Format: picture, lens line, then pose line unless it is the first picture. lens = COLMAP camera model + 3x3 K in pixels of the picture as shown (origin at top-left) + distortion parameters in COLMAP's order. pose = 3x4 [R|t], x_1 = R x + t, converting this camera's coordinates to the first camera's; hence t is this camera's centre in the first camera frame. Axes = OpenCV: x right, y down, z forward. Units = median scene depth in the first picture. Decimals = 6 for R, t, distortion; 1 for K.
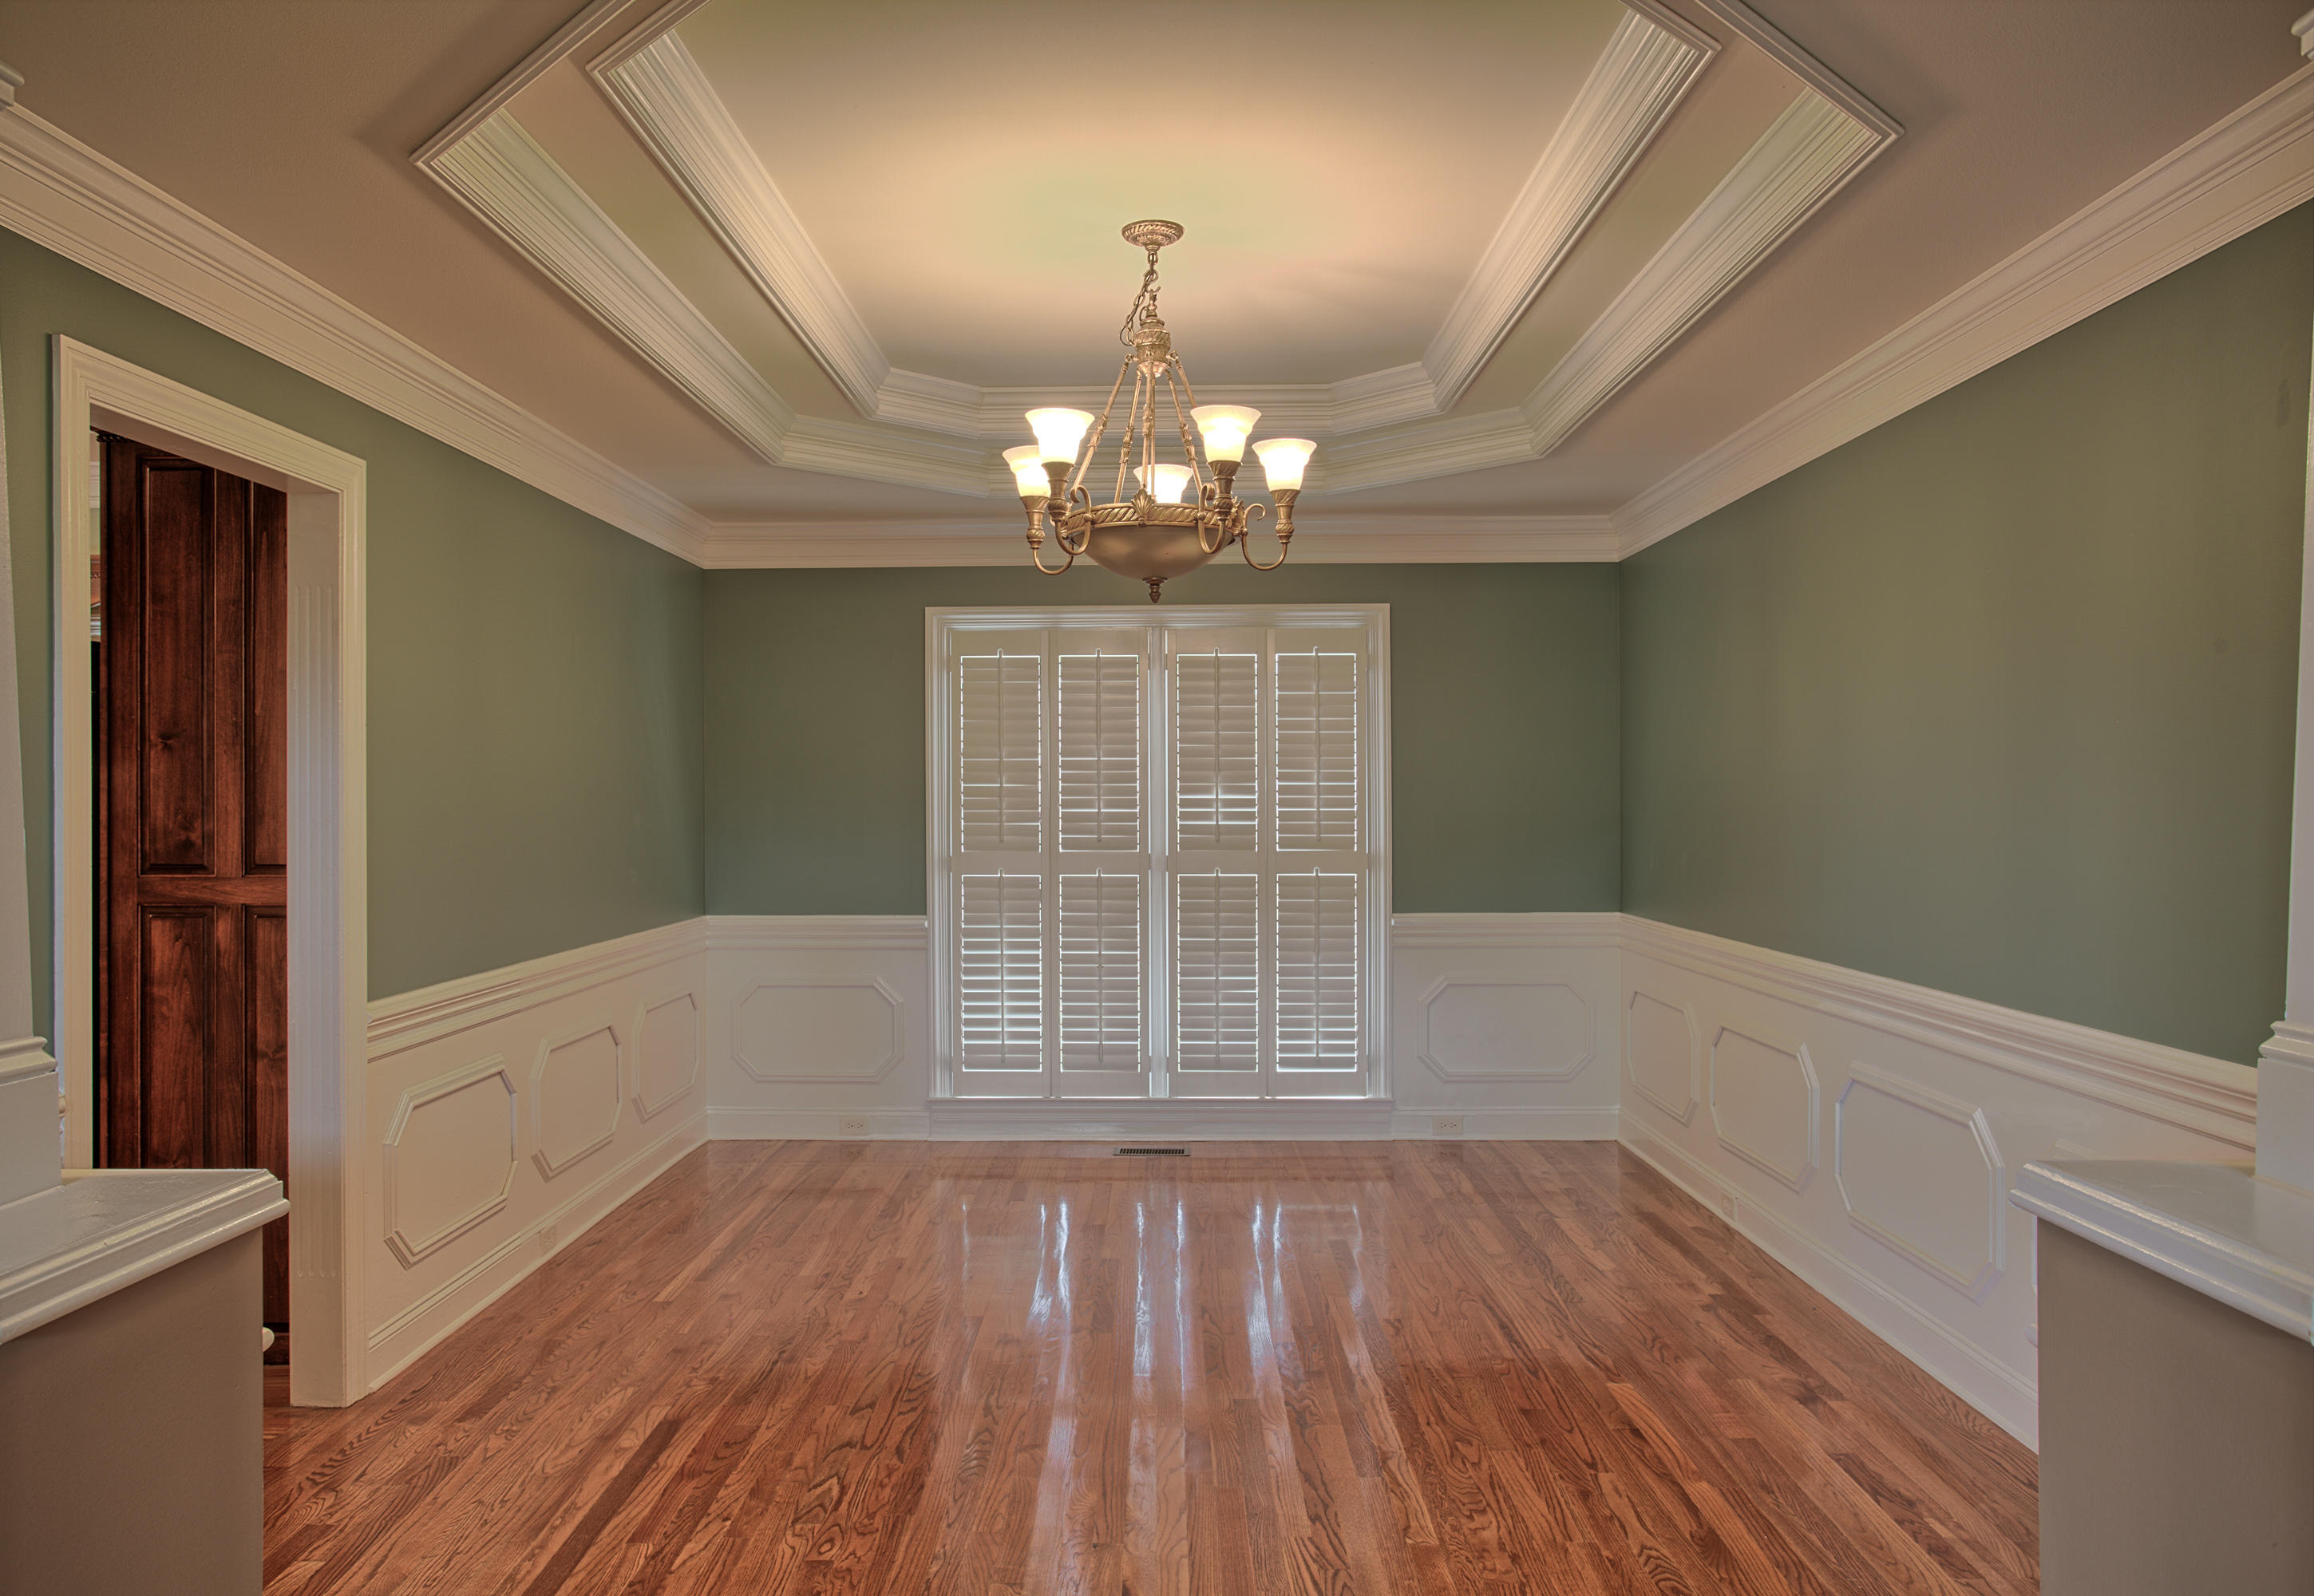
lens RADIAL K [[1647.1, 0, 1154.9], [0, 1647.1, 798.9], [0, 0, 1]] dist [-0.008028, -0.000495]
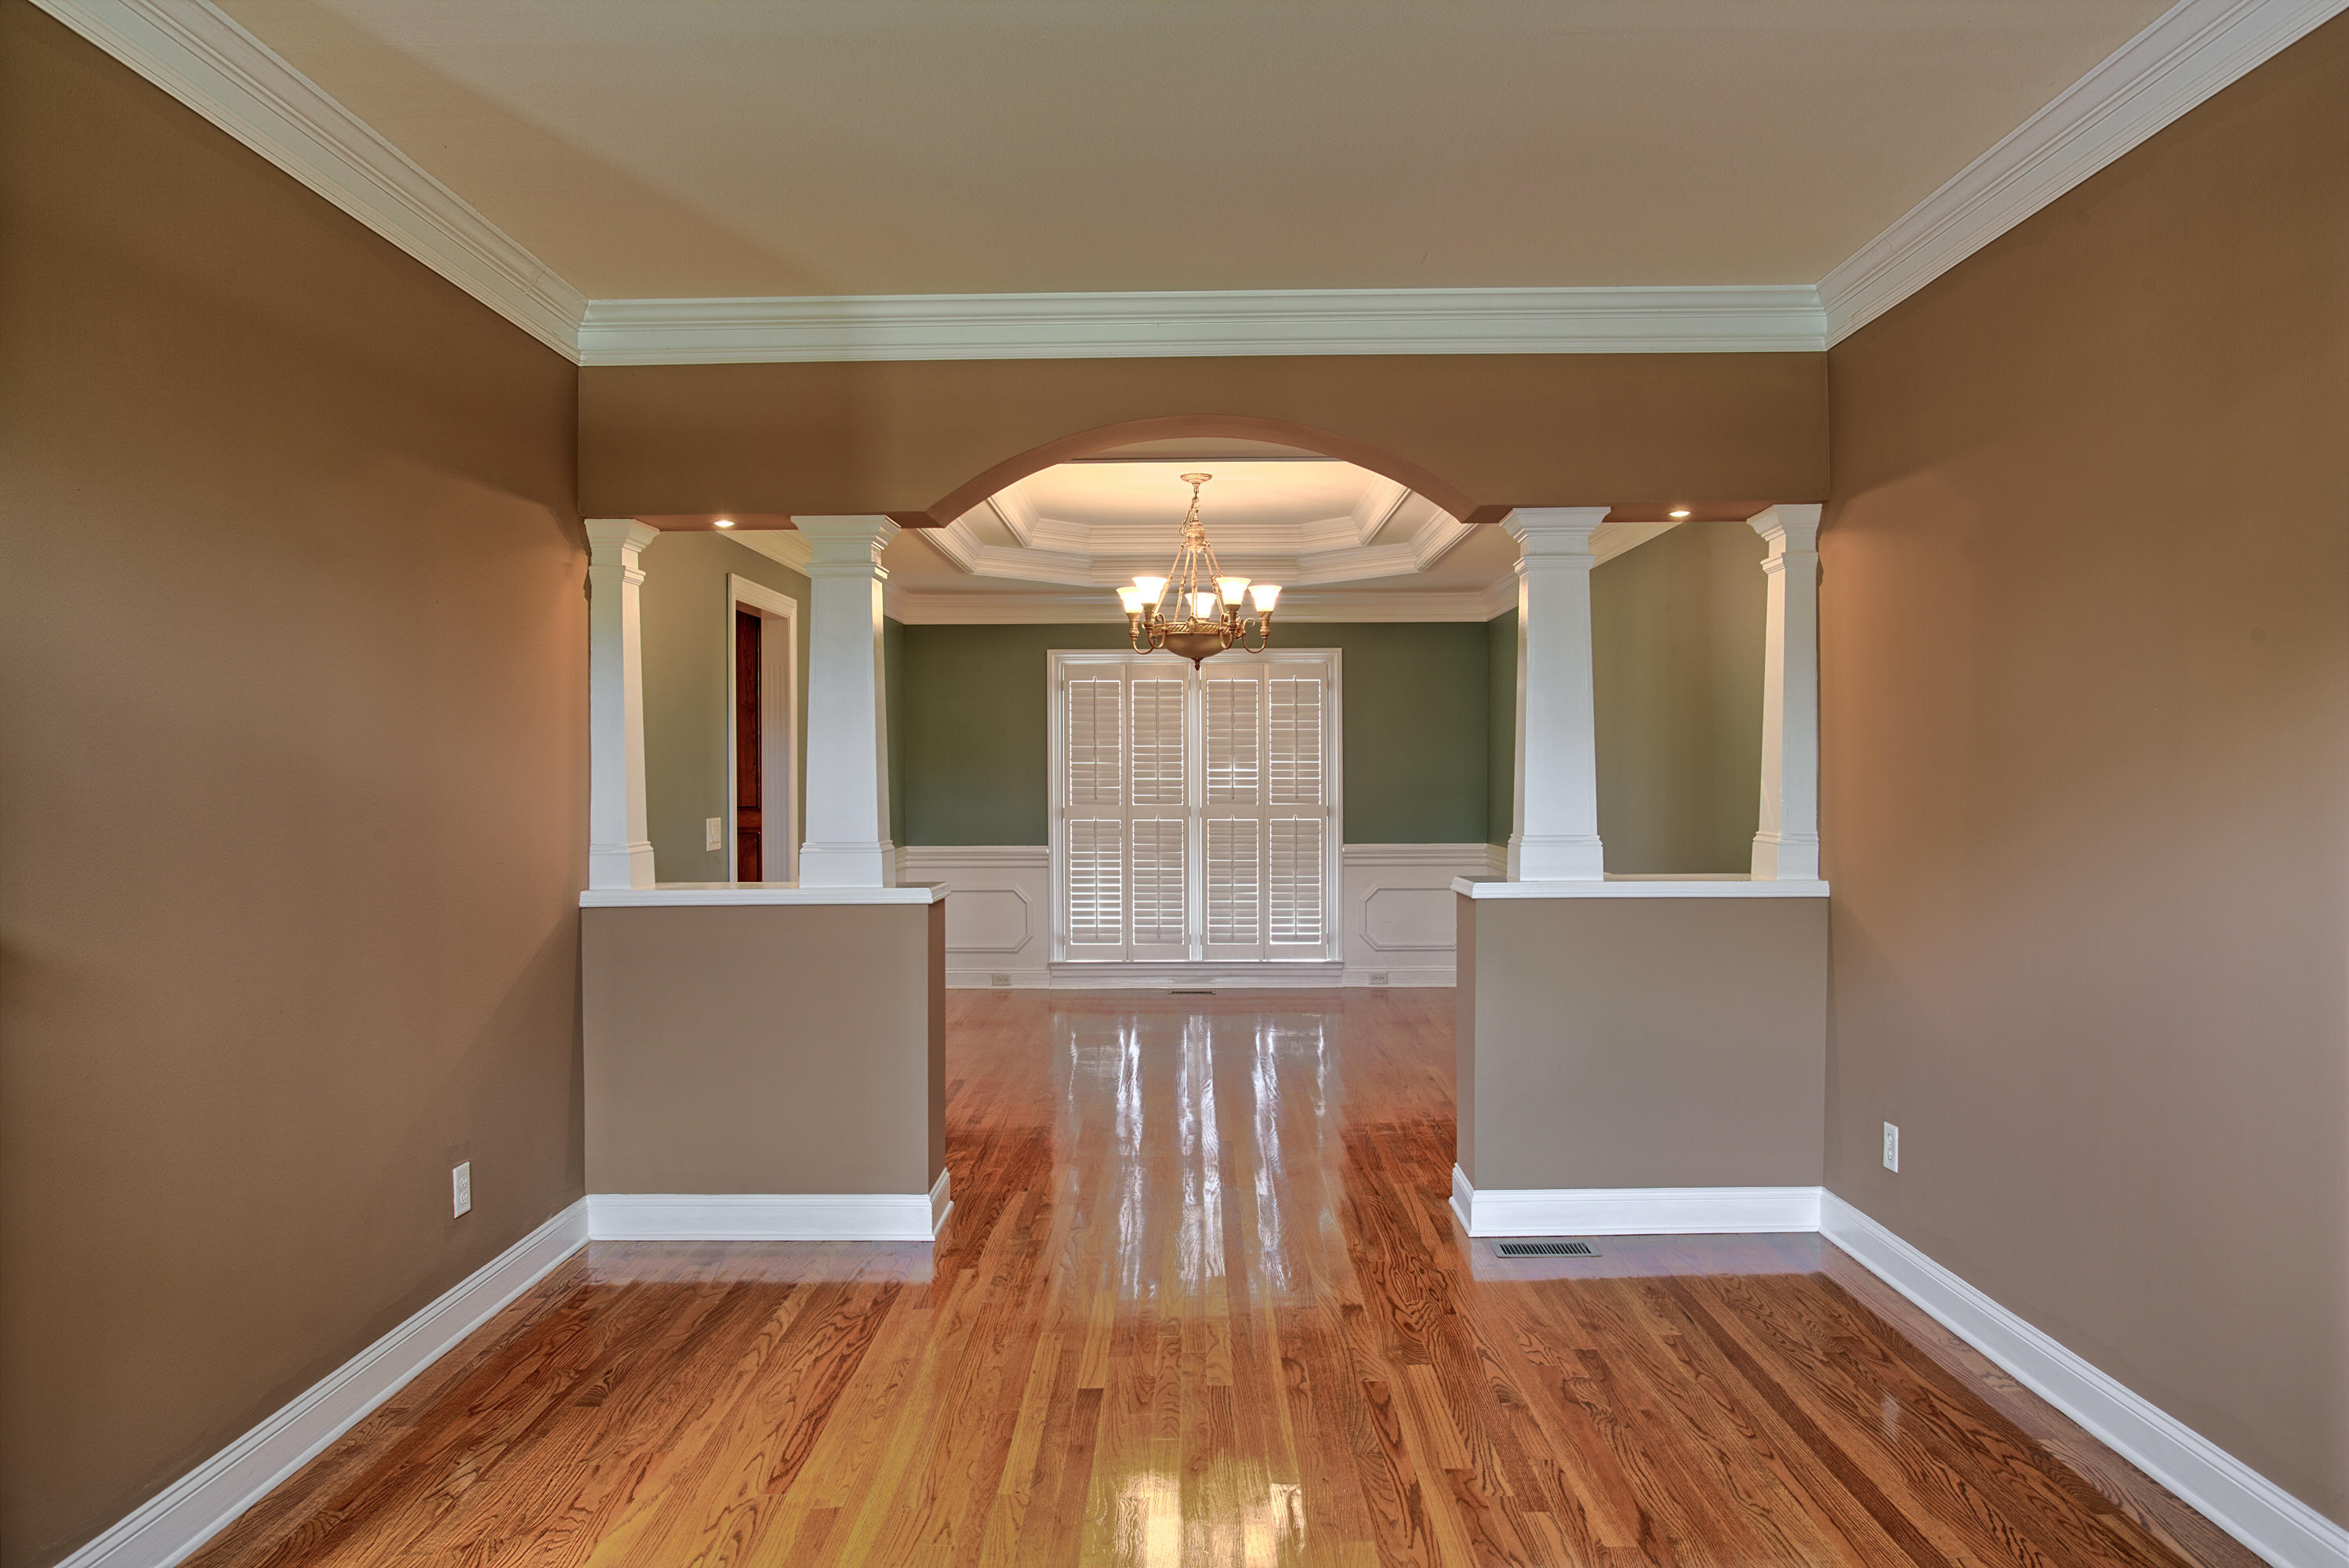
lens RADIAL K [[1582.7, 0, 1169.9], [0, 1582.7, 781.0], [0, 0, 1]] dist [-0.025638, 0.000886]
pose [[0.999976, 0.000177, -0.006929, -0.011806], [-0.000128, 0.999974, 0.007149, -0.001838], [0.006930, -0.007148, 0.999950, -0.520023]]
